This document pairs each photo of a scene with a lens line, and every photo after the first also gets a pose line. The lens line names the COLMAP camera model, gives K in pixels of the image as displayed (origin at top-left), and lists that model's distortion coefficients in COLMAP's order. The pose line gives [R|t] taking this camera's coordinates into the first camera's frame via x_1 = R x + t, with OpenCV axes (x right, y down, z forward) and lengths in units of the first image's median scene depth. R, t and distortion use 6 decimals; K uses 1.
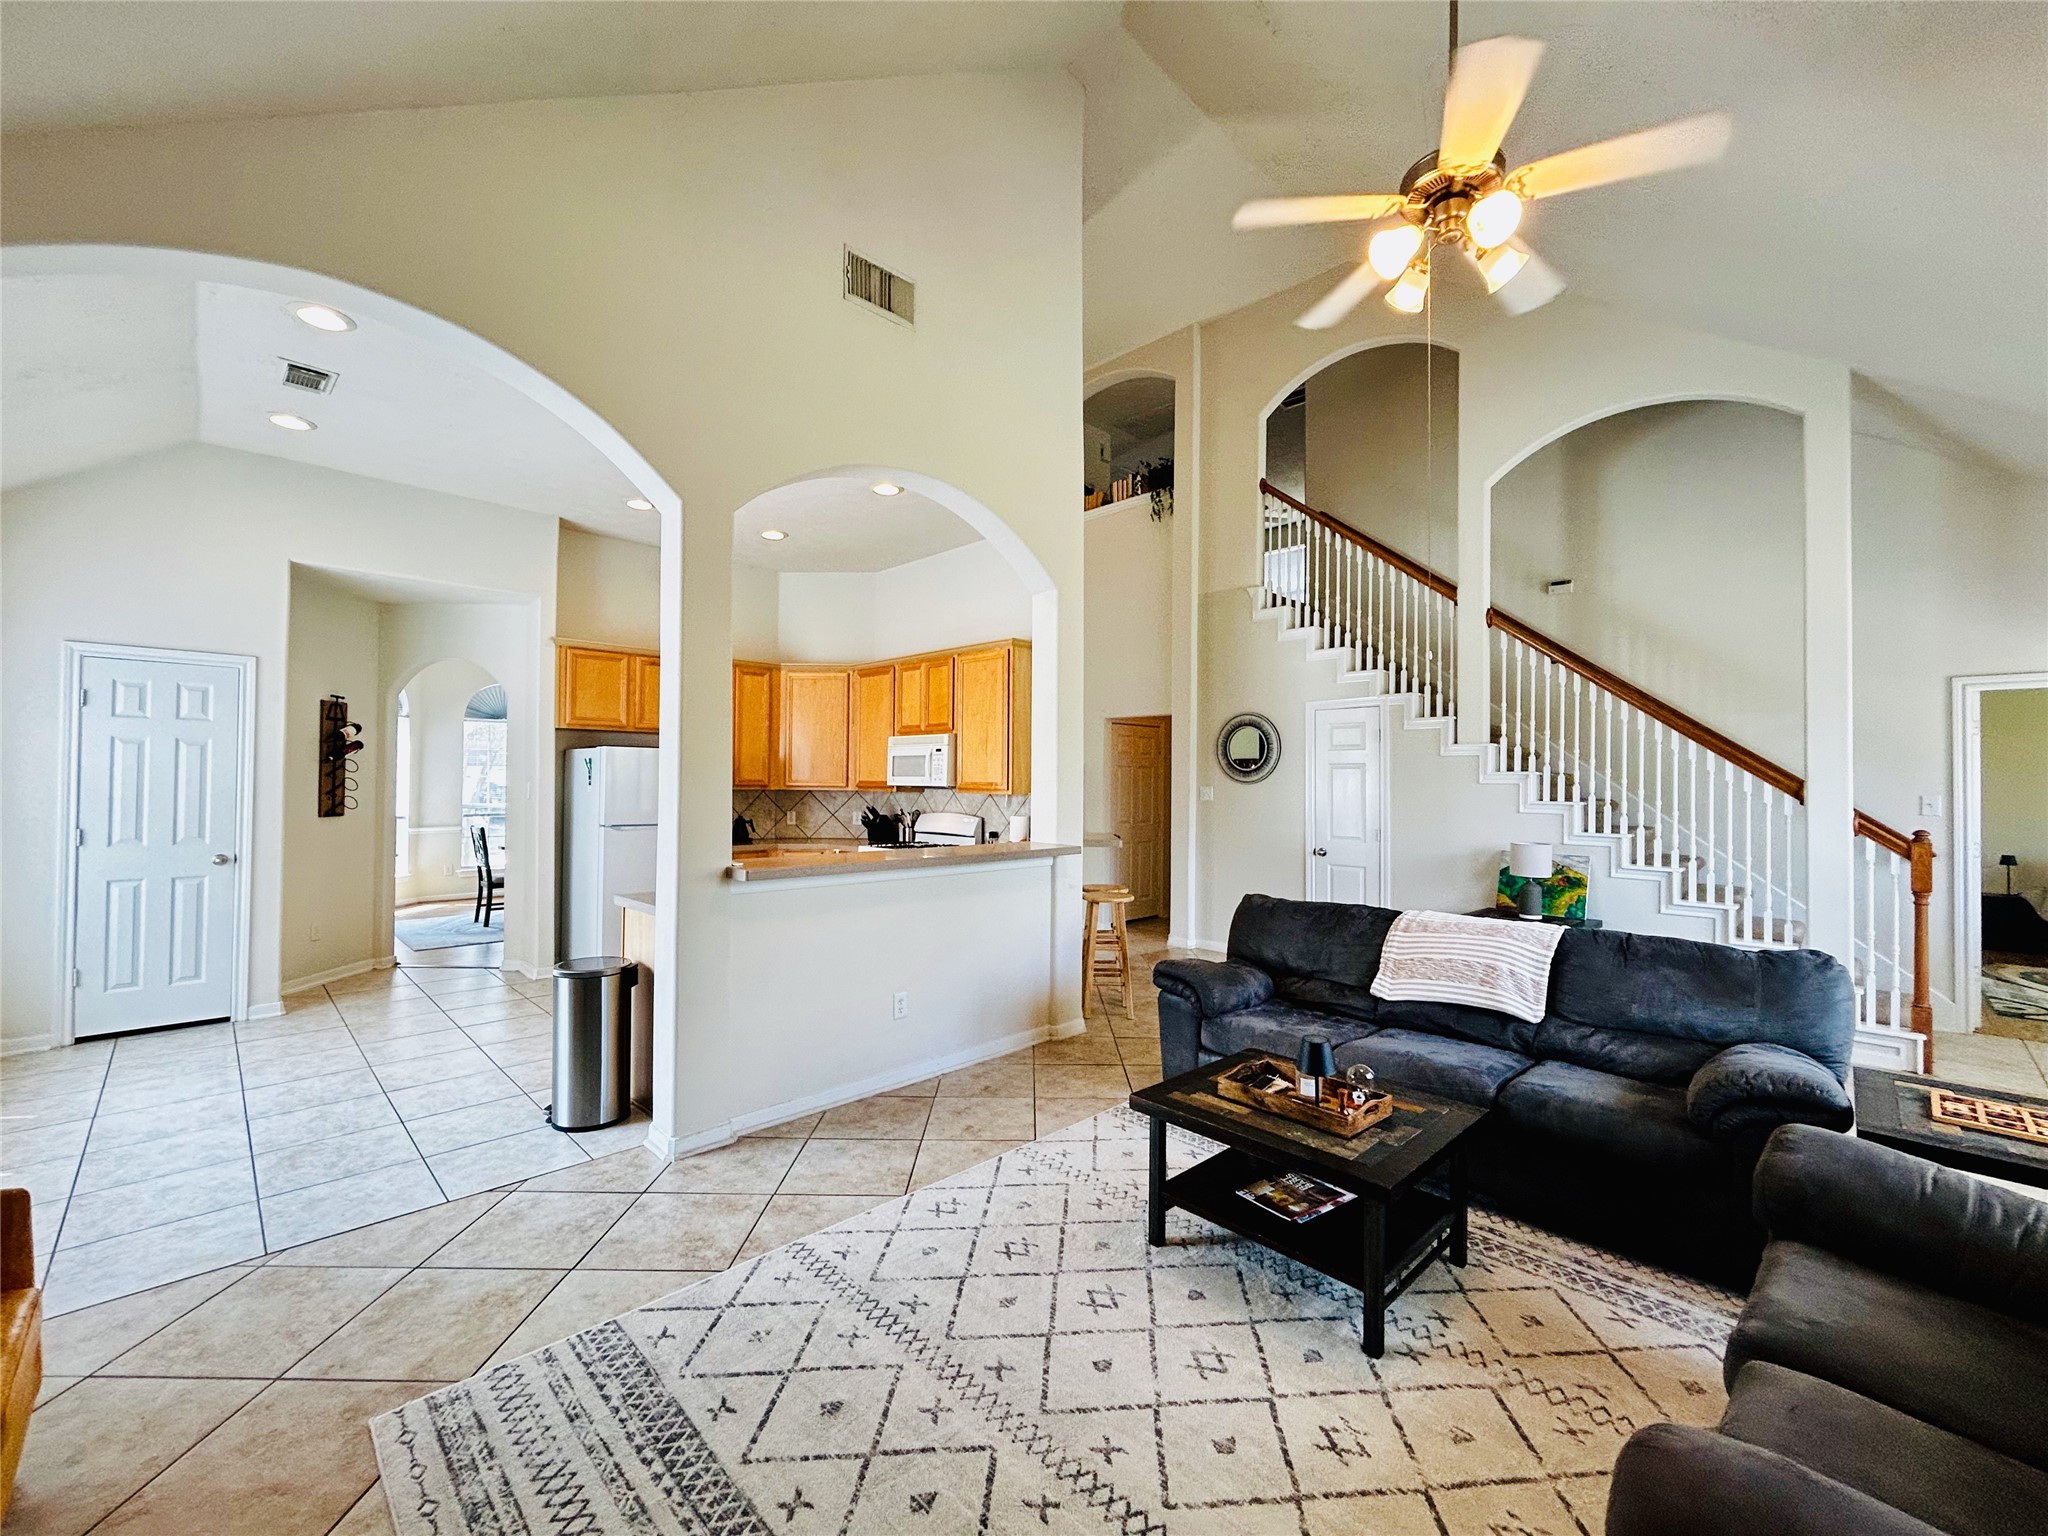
lens RADIAL K [[832.8, 0, 1020.3], [0, 832.8, 773.2], [0, 0, 1]] dist [-0.001811, 0.001017]
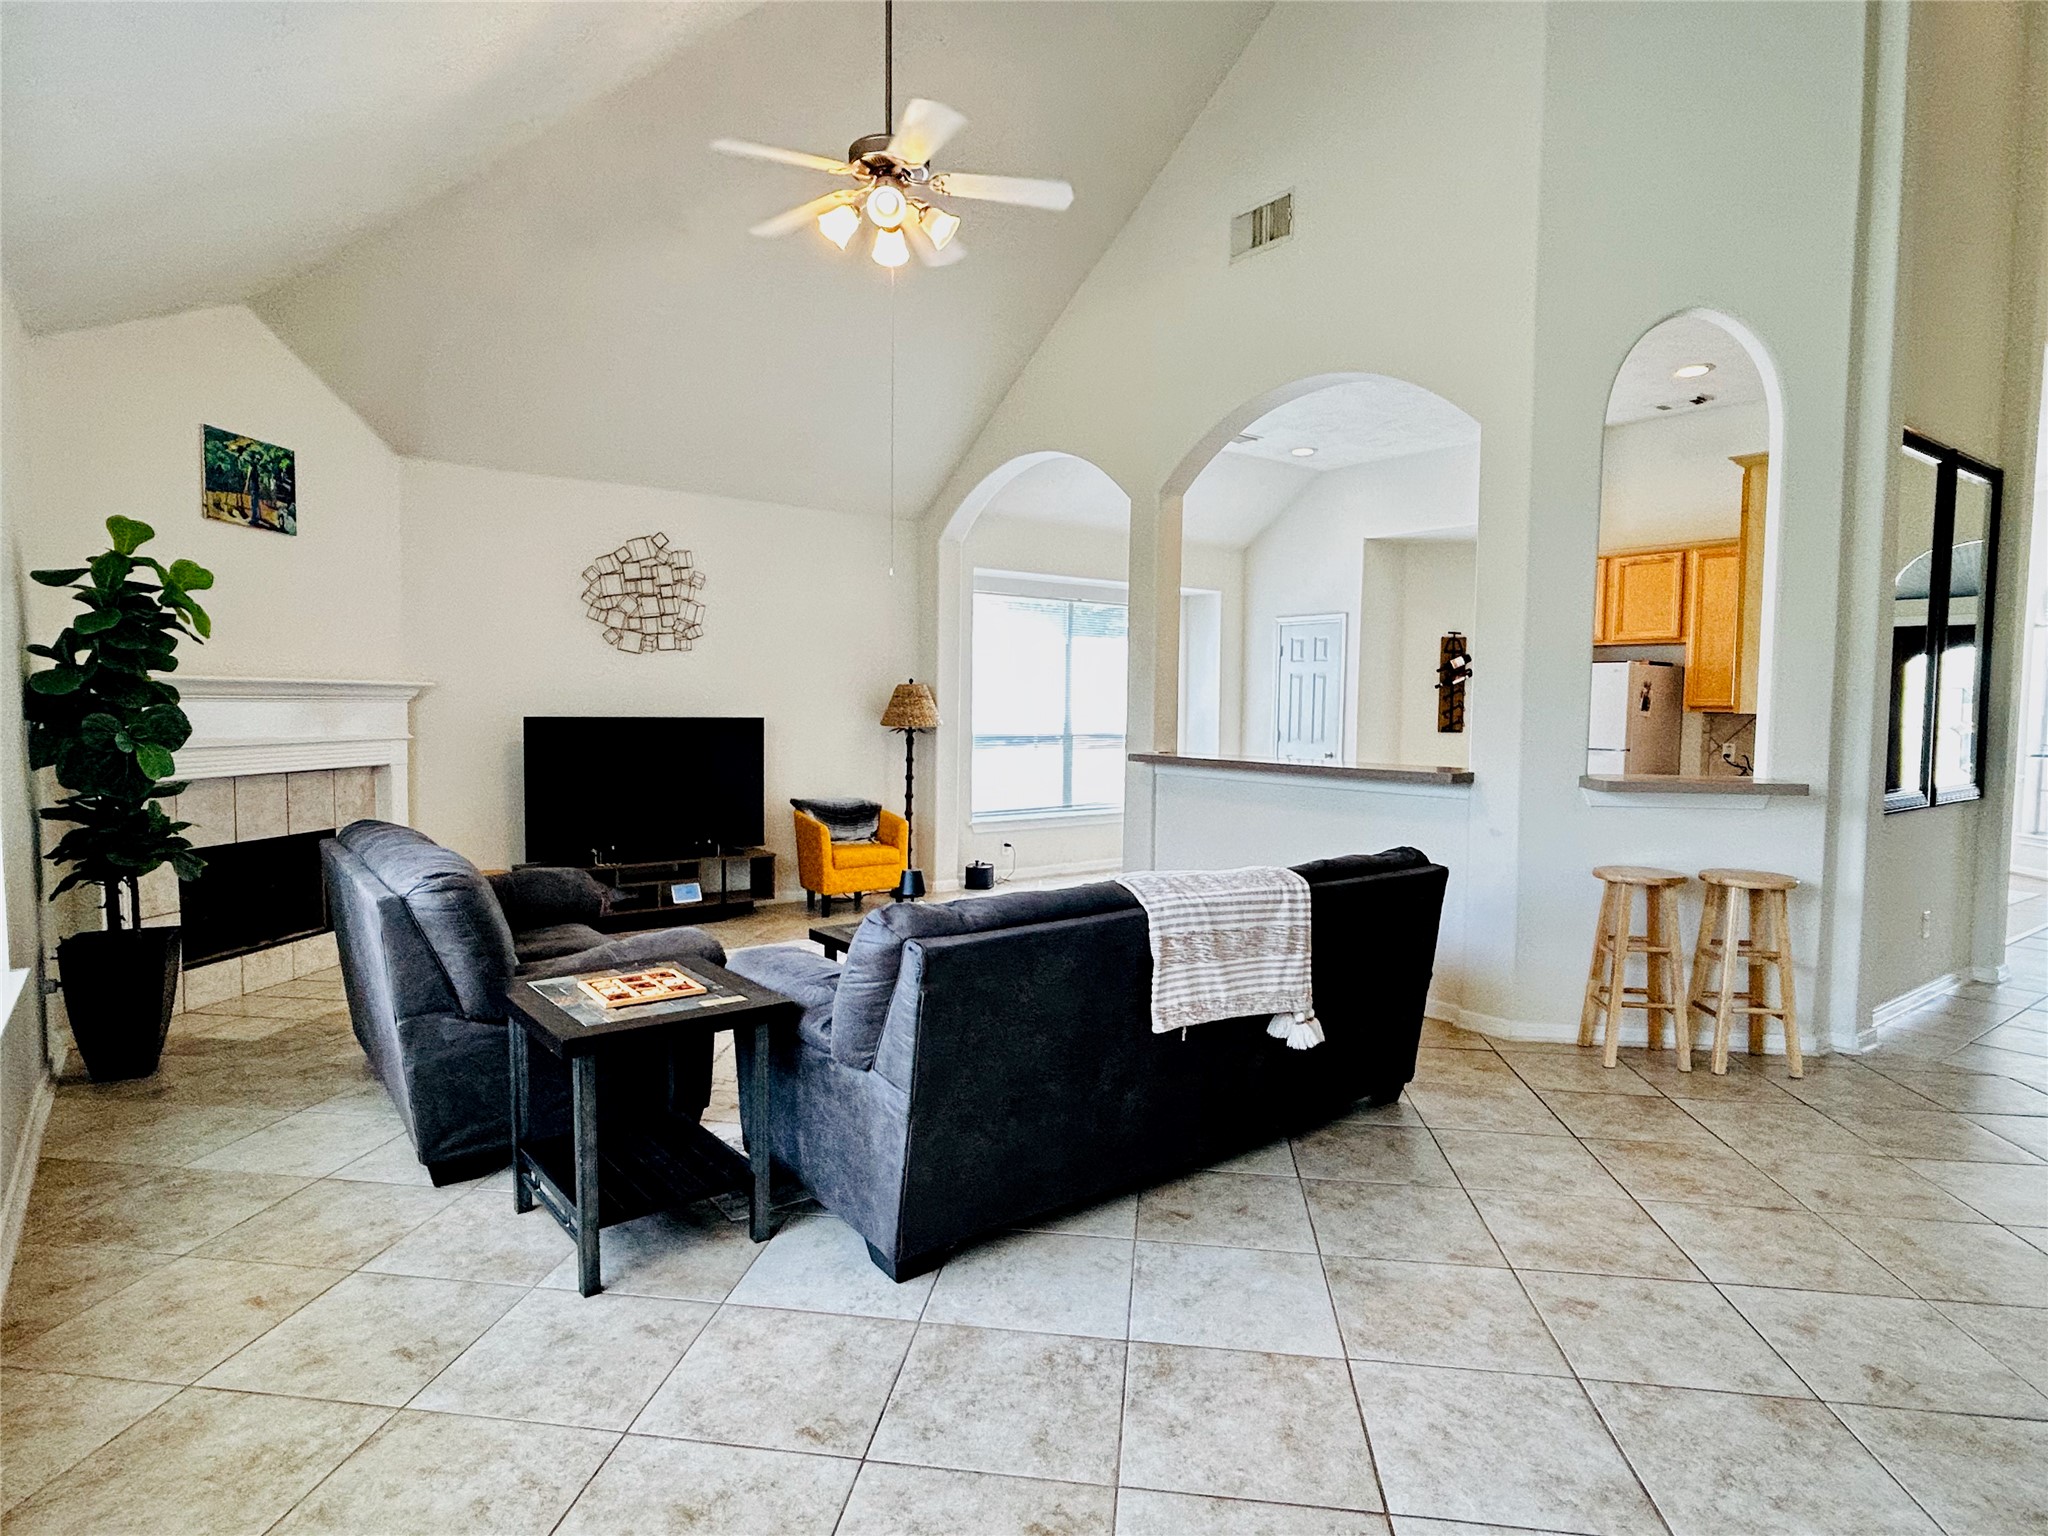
lens RADIAL K [[1104.9, 0, 1030.2], [0, 1104.9, 755.8], [0, 0, 1]] dist [0.002203, -0.001106]
pose [[-0.125446, 0.038110, -0.991368, 0.875642], [-0.003147, 0.999242, 0.038810, 0.026830], [0.992095, 0.007988, -0.125231, 0.600634]]
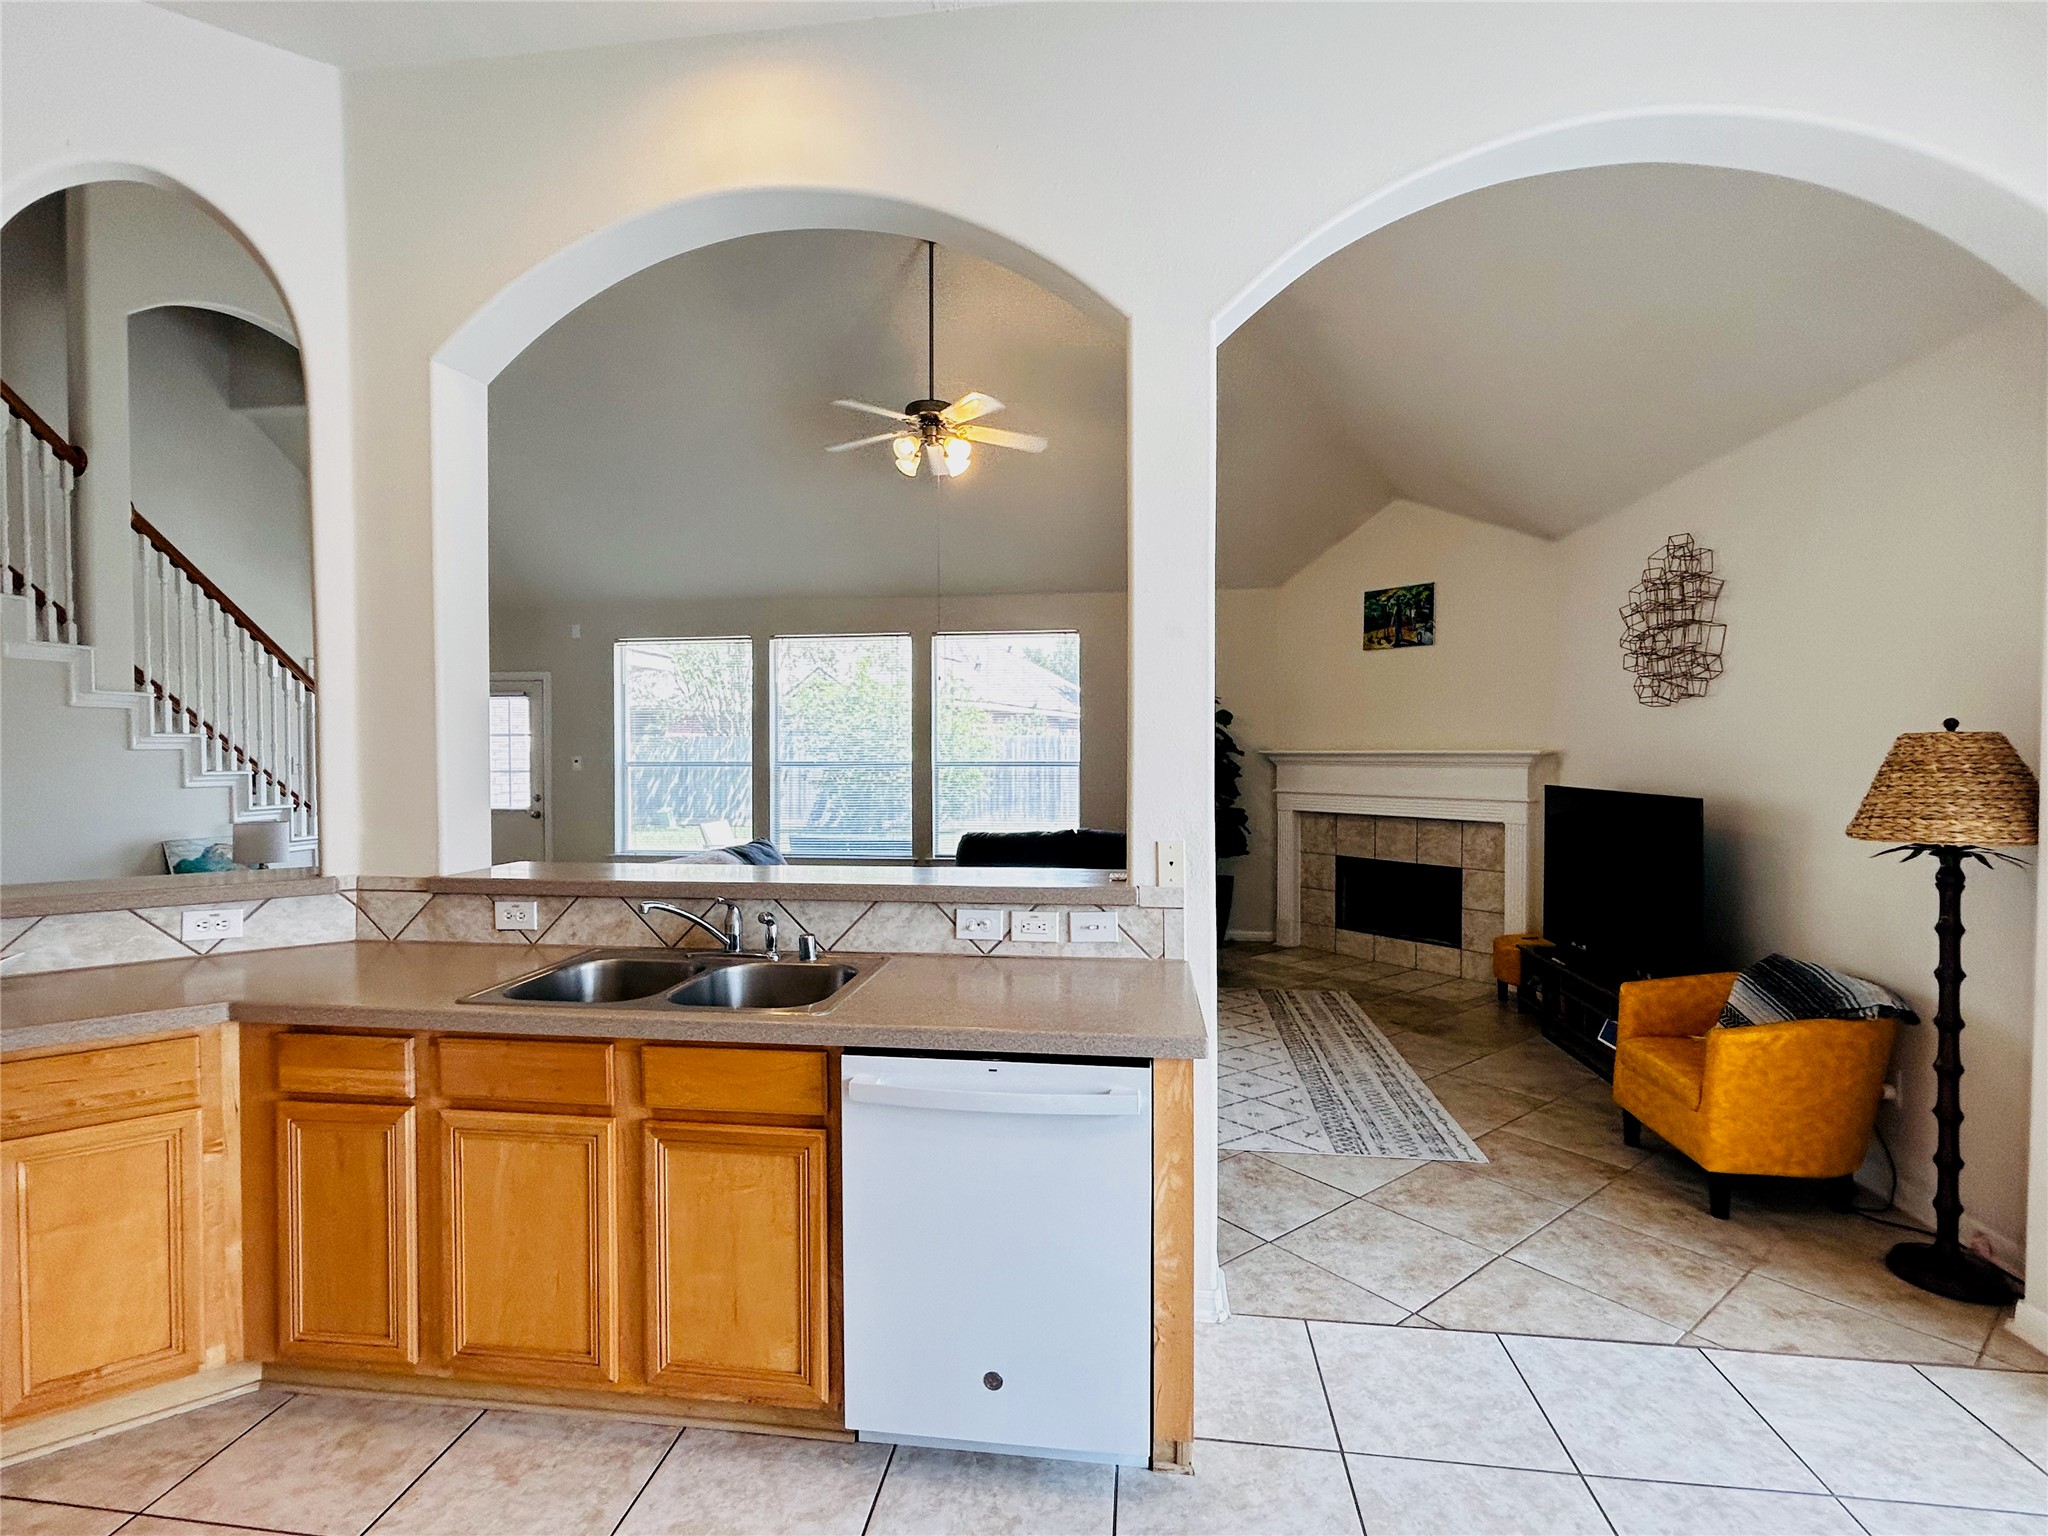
lens RADIAL K [[960.0, 0, 1020.5], [0, 960.0, 767.6], [0, 0, 1]] dist [-0.001629, 0.001013]
pose [[-0.617741, -0.021695, 0.786082, -0.532462], [-0.010553, 0.999758, 0.019300, 0.004144], [-0.786311, 0.003627, -0.617820, 0.910920]]
